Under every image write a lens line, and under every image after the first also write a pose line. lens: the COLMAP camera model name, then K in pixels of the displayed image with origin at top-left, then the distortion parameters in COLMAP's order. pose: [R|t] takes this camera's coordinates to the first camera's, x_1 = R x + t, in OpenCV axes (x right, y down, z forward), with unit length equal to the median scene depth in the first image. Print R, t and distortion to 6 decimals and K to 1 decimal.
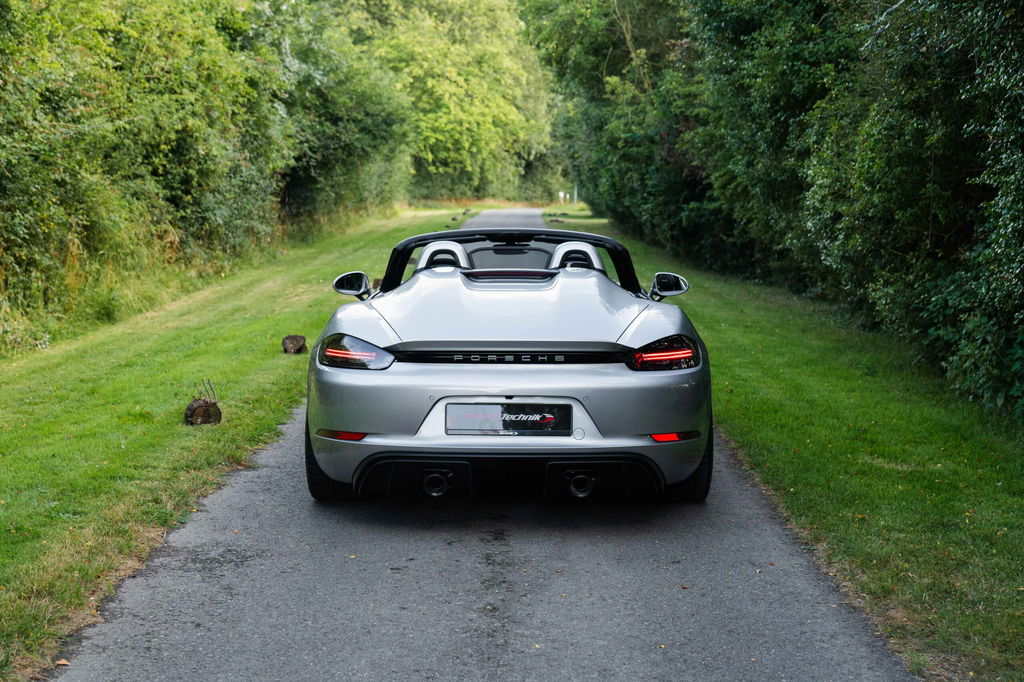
lens RADIAL K [[1746.0, 0, 512.0], [0, 1746.0, 341.0], [0, 0, 1]] dist [0.055945, 0.194474]
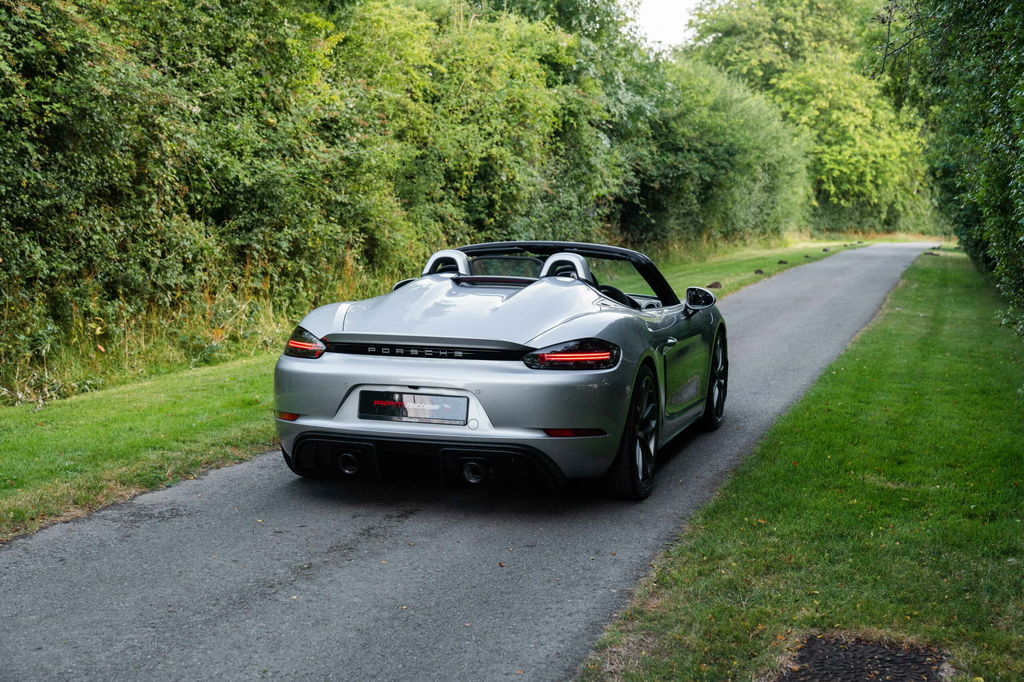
lens RADIAL K [[1746.0, 0, 512.0], [0, 1746.0, 341.0], [0, 0, 1]] dist [0.055945, 0.194474]
pose [[0.951580, 0.036910, -0.305178, 0.103609], [-0.043320, 0.998959, -0.014257, 0.004224], [0.304334, 0.026788, 0.952189, -0.007420]]
